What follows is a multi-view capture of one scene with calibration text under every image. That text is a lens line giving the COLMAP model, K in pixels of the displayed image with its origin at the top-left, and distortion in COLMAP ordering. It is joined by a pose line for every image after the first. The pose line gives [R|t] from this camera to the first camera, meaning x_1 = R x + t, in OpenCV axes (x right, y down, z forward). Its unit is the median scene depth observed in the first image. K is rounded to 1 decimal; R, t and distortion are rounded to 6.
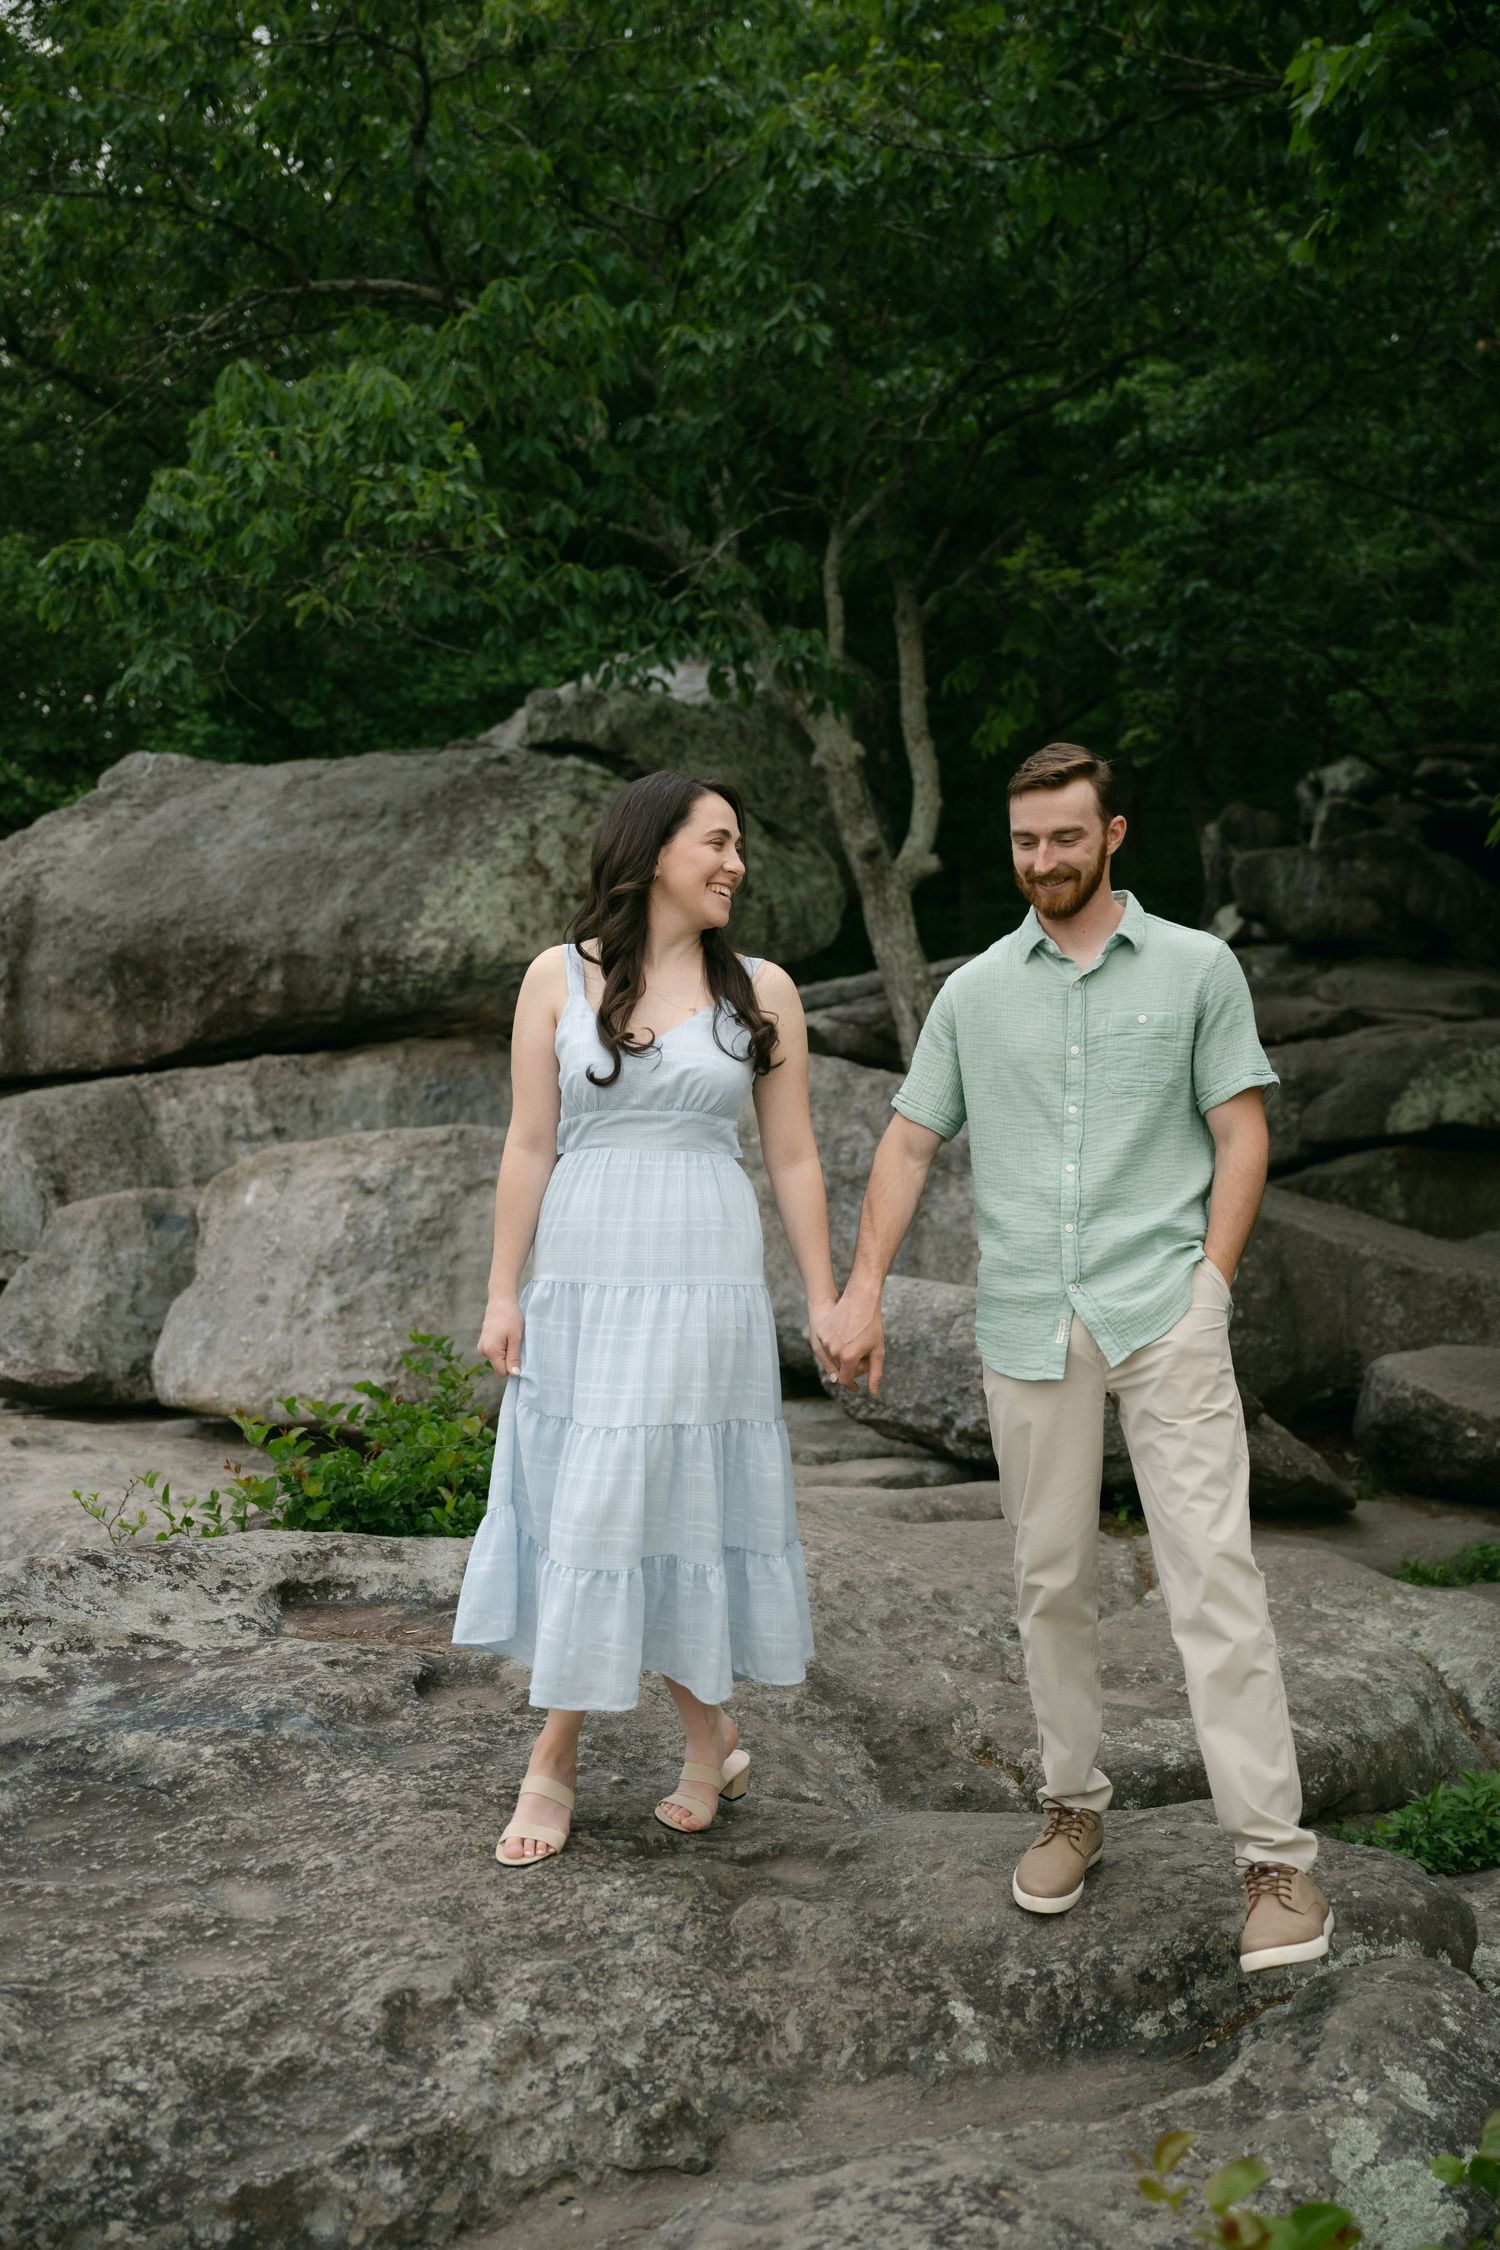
lens RADIAL K [[2280.0, 0, 750.0], [0, 2280.0, 1125.0], [0, 0, 1]] dist [0.000936, -0.008463]
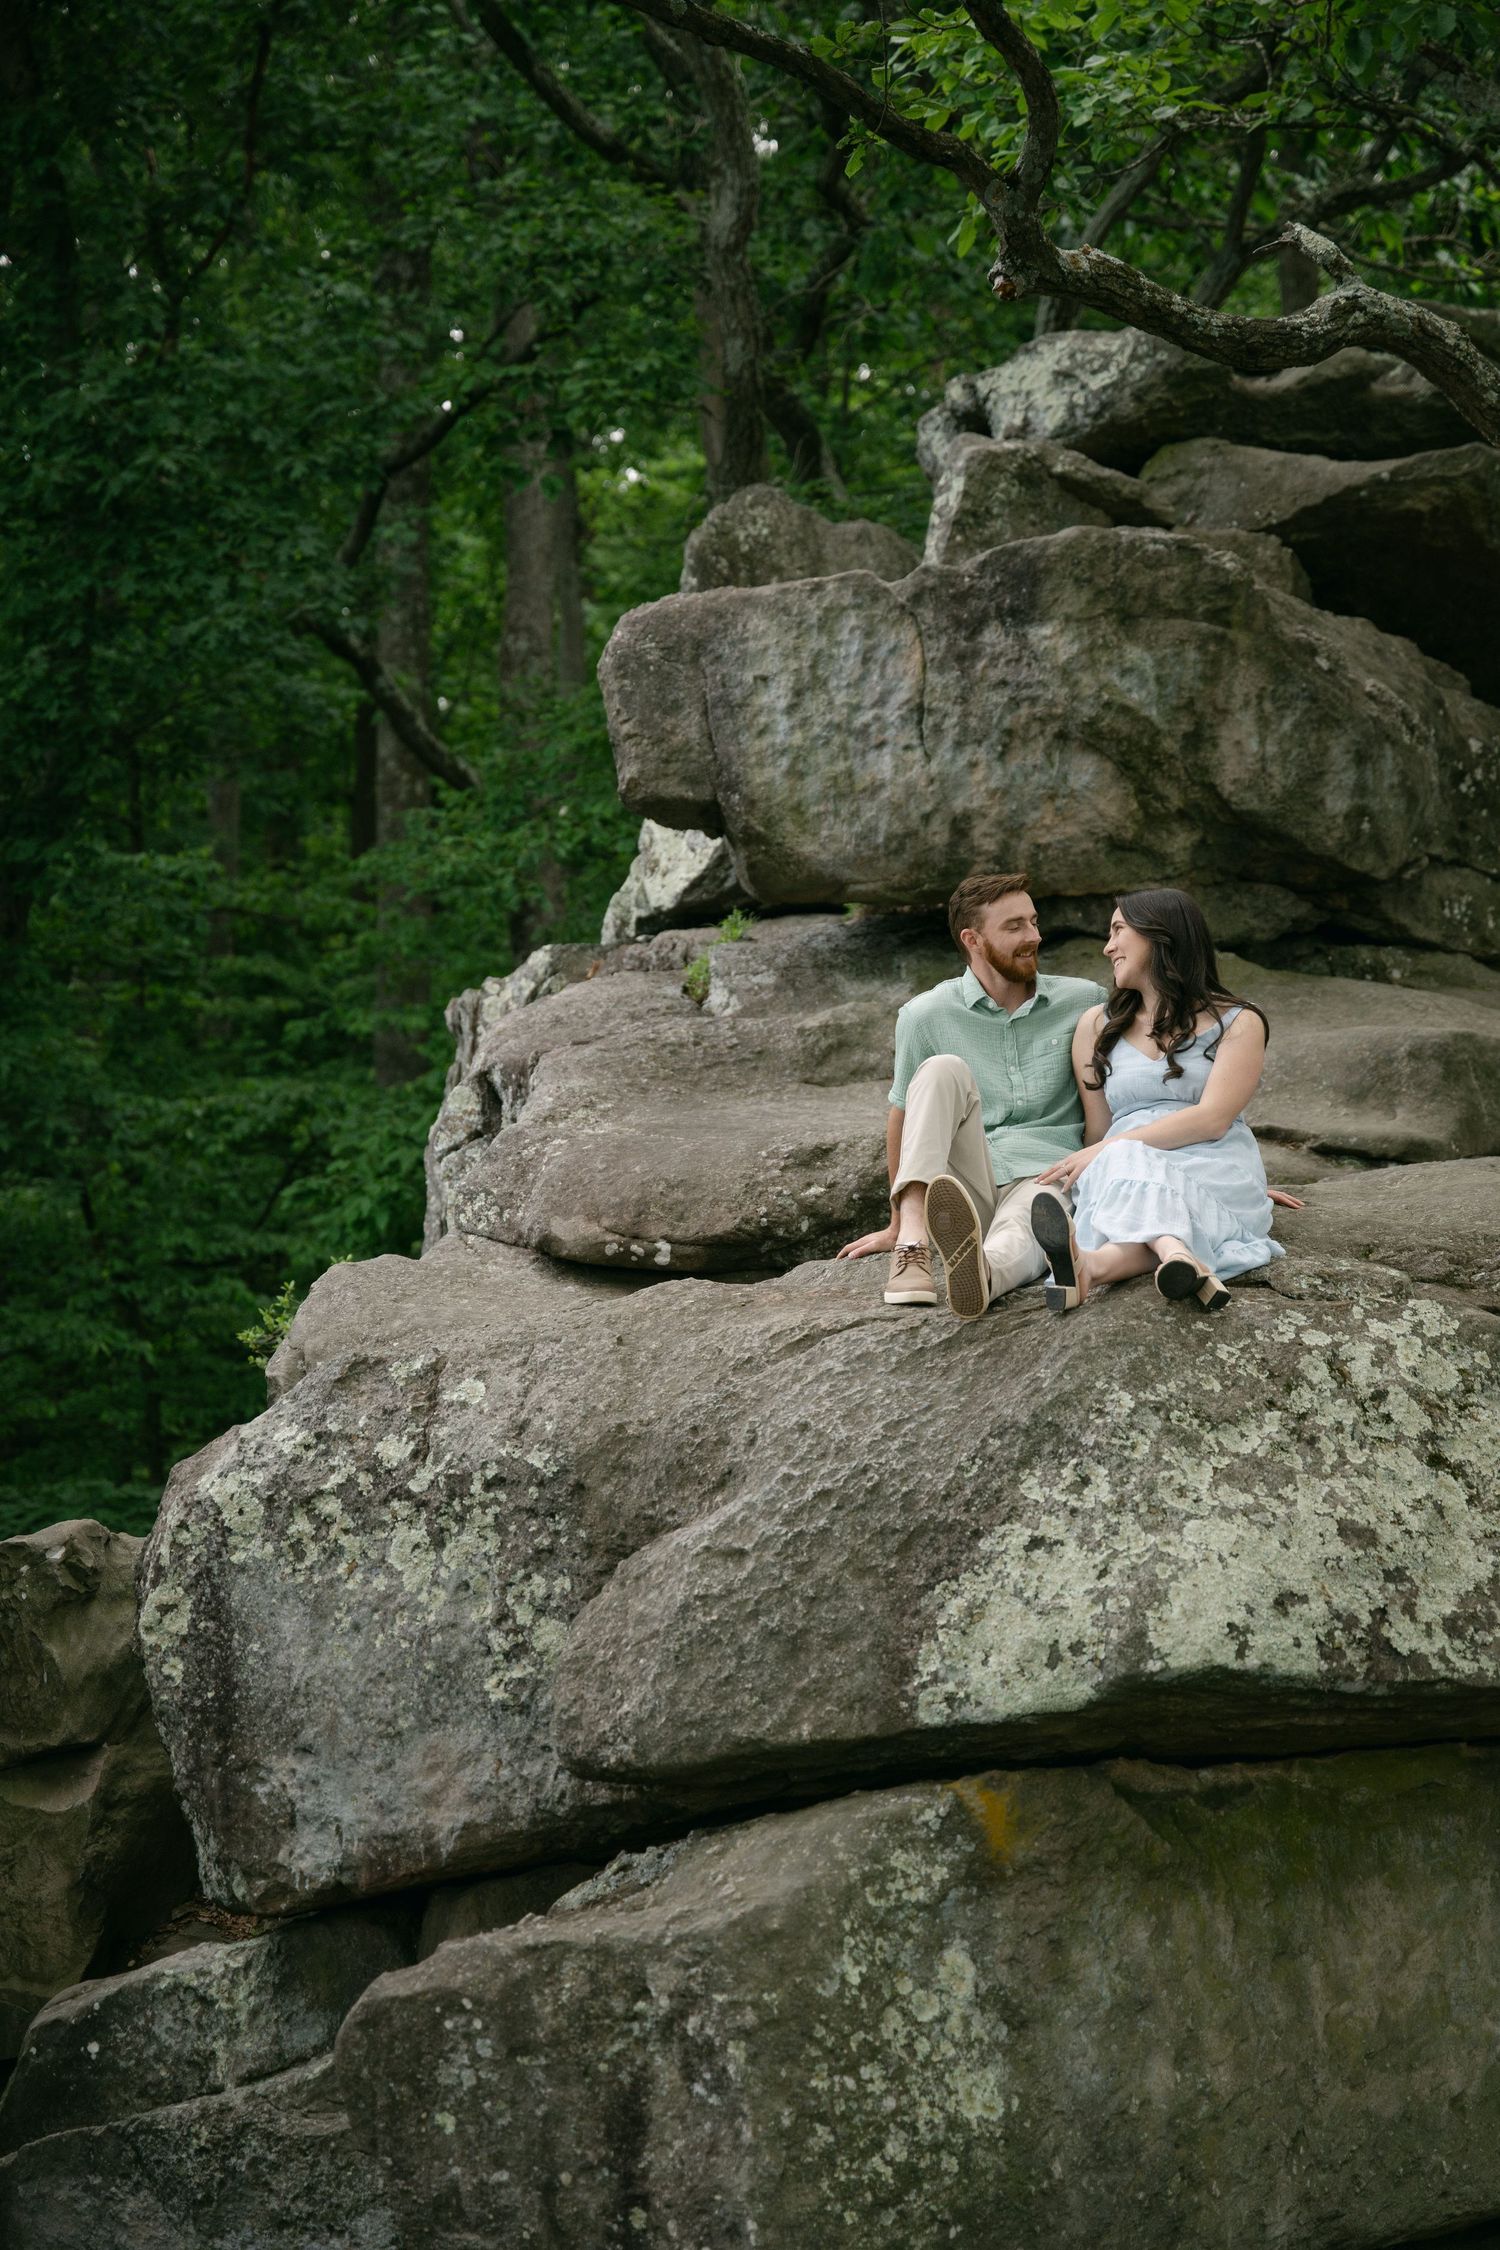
lens RADIAL K [[4393.0, 0, 750.0], [0, 4393.0, 1125.0], [0, 0, 1]] dist [0.008703, 0.010061]
pose [[0.993898, -0.019879, 0.108493, 0.215631], [0.024436, 0.998867, -0.040836, -0.036678], [-0.107558, 0.043238, 0.993258, 0.570059]]
